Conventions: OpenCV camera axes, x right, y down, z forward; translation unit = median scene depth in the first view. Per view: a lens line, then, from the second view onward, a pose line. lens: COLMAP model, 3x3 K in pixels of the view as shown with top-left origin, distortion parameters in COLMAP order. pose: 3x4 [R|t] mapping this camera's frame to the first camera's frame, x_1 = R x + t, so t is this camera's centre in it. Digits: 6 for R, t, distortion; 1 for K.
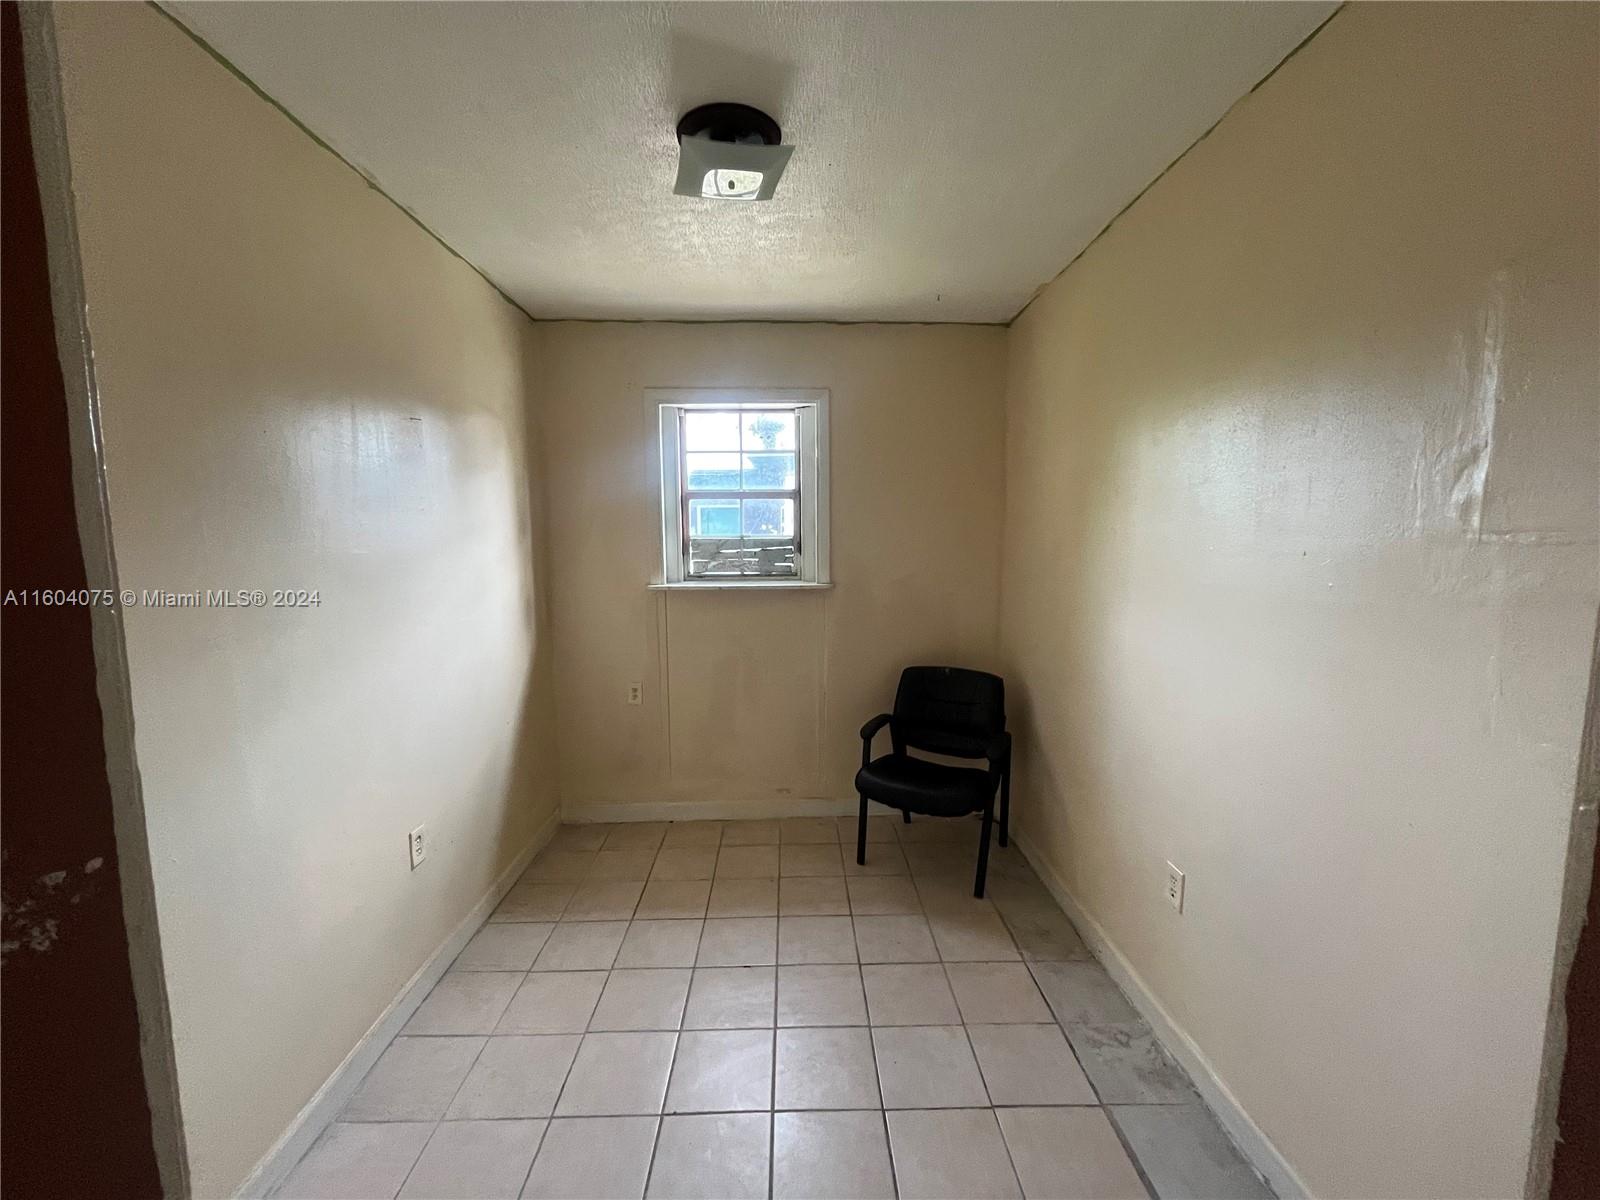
lens RADIAL K [[648.6, 0, 797.4], [0, 648.6, 600.9], [0, 0, 1]] dist [-0.001577, -0.000140]
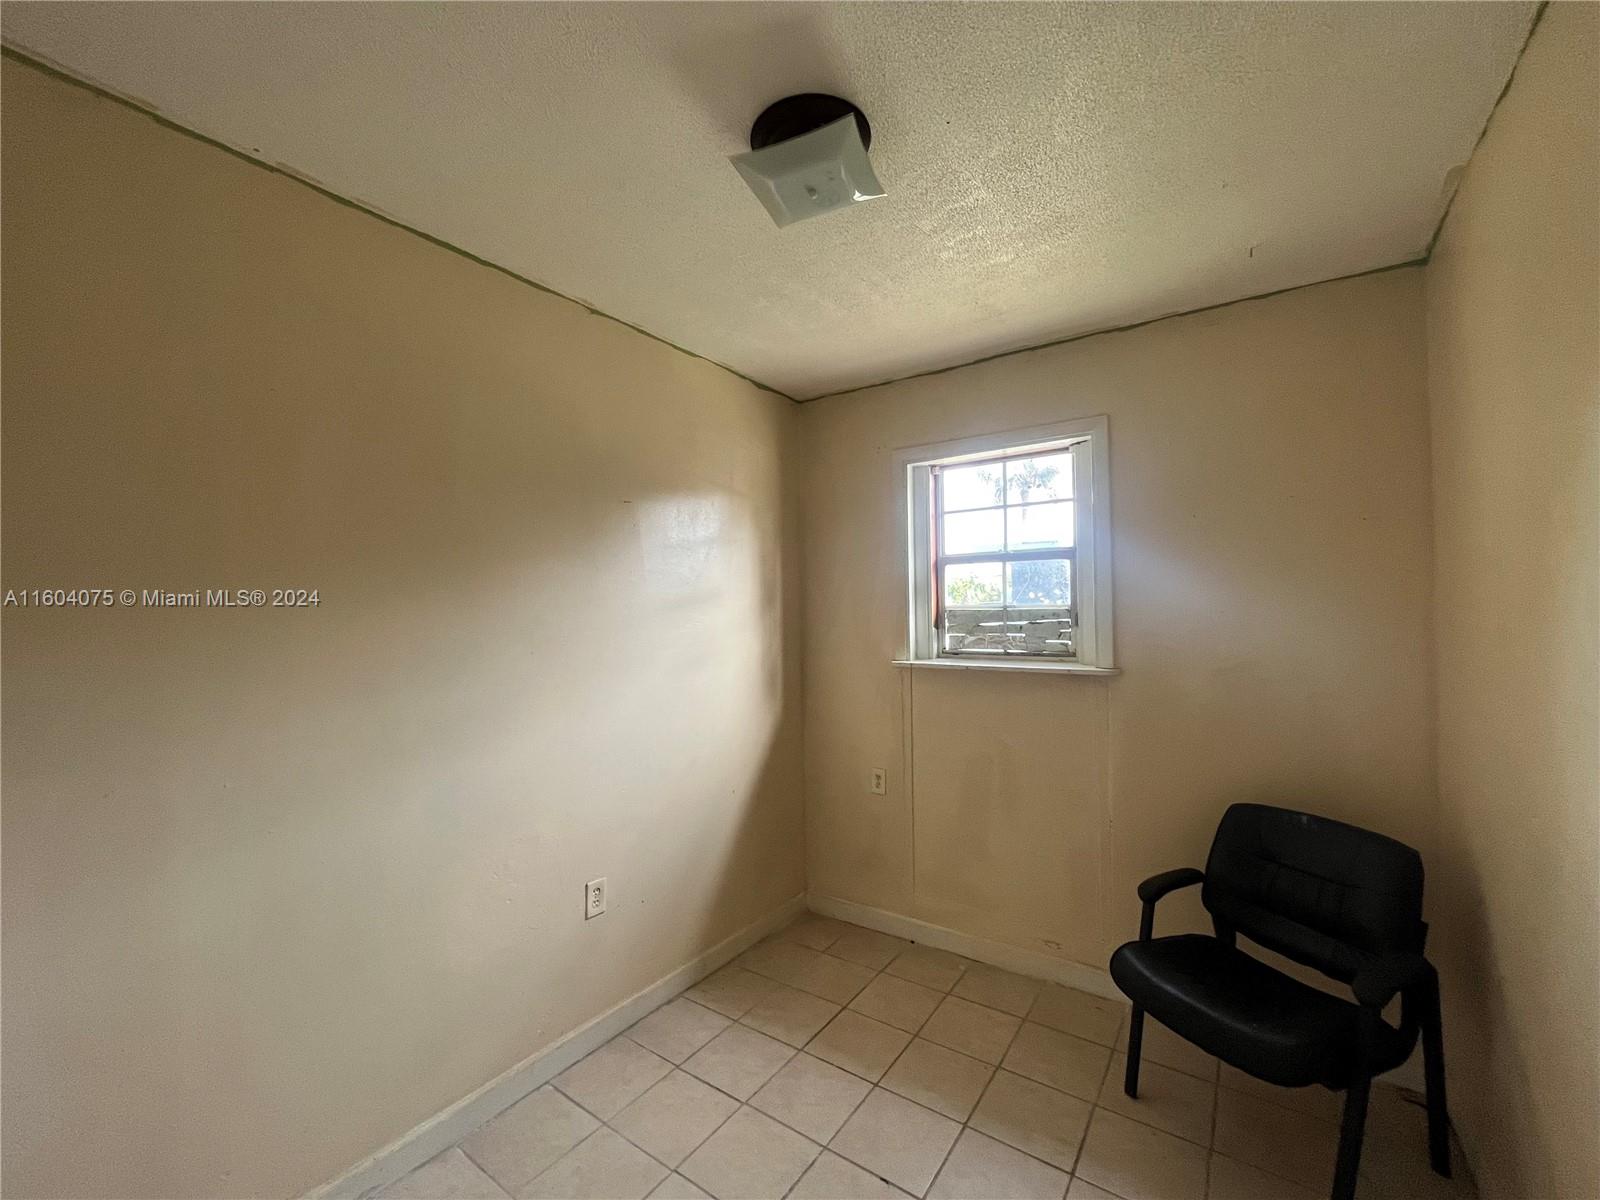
lens RADIAL K [[648.6, 0, 797.4], [0, 648.6, 600.9], [0, 0, 1]] dist [-0.001577, -0.000140]
pose [[0.806829, -0.013074, -0.590640, 0.196632], [-0.057888, 0.993195, -0.101062, -0.008052], [0.587942, 0.115731, 0.800582, 0.188087]]
